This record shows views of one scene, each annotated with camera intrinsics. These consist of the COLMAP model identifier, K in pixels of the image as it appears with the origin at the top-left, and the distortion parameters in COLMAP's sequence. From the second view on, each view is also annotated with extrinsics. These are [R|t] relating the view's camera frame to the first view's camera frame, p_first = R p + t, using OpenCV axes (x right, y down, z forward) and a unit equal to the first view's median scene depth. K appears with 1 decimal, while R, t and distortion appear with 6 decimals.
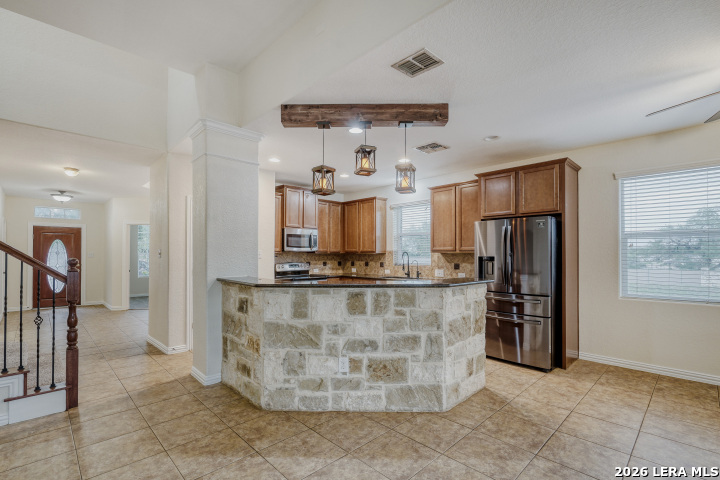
lens RADIAL K [[331.9, 0, 348.7], [0, 331.9, 252.3], [0, 0, 1]] dist [0.000899, -0.000811]
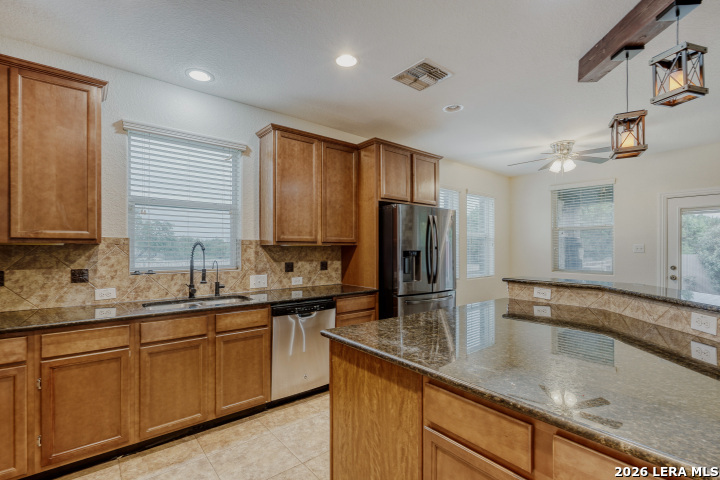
lens RADIAL K [[331.9, 0, 364.5], [0, 331.9, 246.5], [0, 0, 1]] dist [0.000899, -0.000811]
pose [[0.067046, 0.005466, 0.997735, -0.477551], [-0.007556, 0.999959, -0.004970, 0.009597], [-0.997721, -0.007206, 0.067084, 1.372490]]
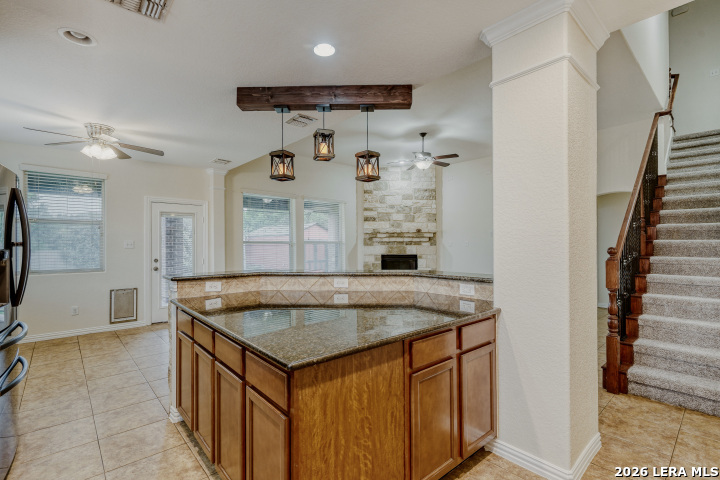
lens RADIAL K [[331.9, 0, 359.2], [0, 331.9, 240.3], [0, 0, 1]] dist [0.000899, -0.000811]
pose [[-0.999318, 0.001838, 0.036892, -0.073714], [0.001134, 0.999817, -0.019078, 0.014239], [-0.036920, -0.019024, -0.999137, 1.800025]]
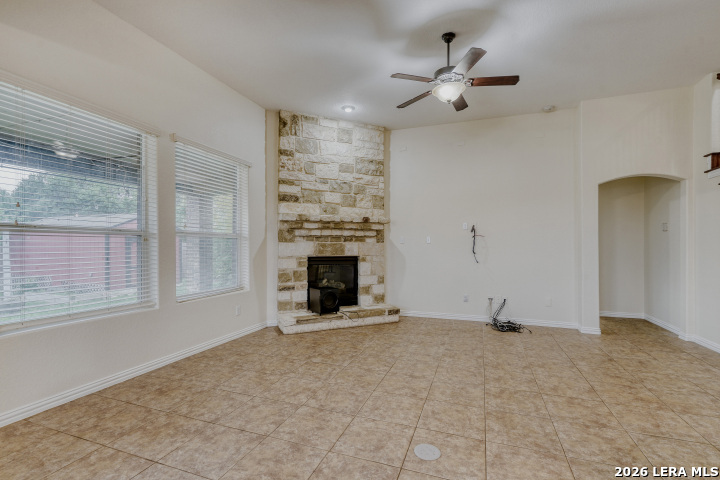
lens RADIAL K [[331.9, 0, 359.5], [0, 331.9, 241.9], [0, 0, 1]] dist [0.000899, -0.000811]
pose [[-0.902283, -0.006068, -0.431101, 0.310762], [0.003369, 0.999771, -0.021122, 0.039836], [0.431131, -0.020510, -0.902056, 0.775122]]
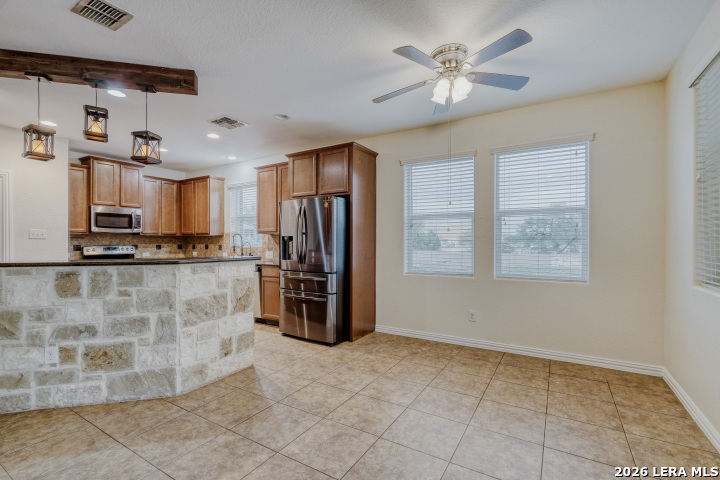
lens RADIAL K [[331.9, 0, 345.6], [0, 331.9, 242.8], [0, 0, 1]] dist [0.000899, -0.000811]
pose [[0.970029, -0.002244, 0.242977, 0.443308], [-0.000048, 0.999956, 0.009429, 0.030281], [-0.242988, -0.009158, 0.969986, -0.023475]]
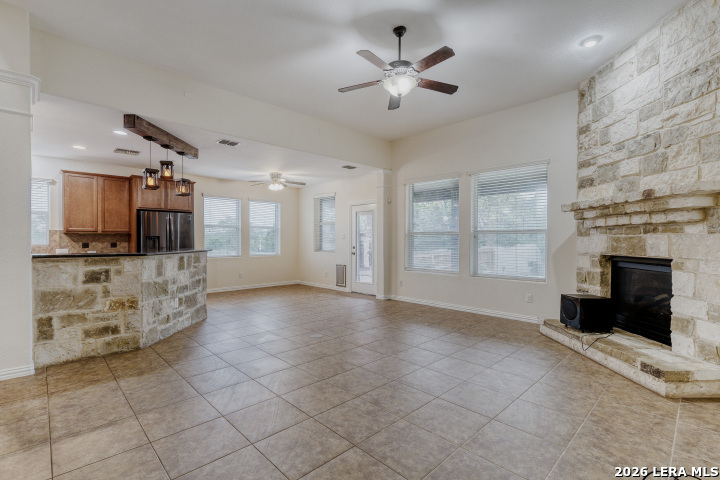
lens RADIAL K [[331.9, 0, 362.6], [0, 331.9, 241.8], [0, 0, 1]] dist [0.000899, -0.000811]
pose [[-0.005518, -0.005650, 0.999969, -1.350625], [-0.007546, 0.999956, 0.005608, 0.029425], [-0.999956, -0.007515, -0.005561, 0.111409]]
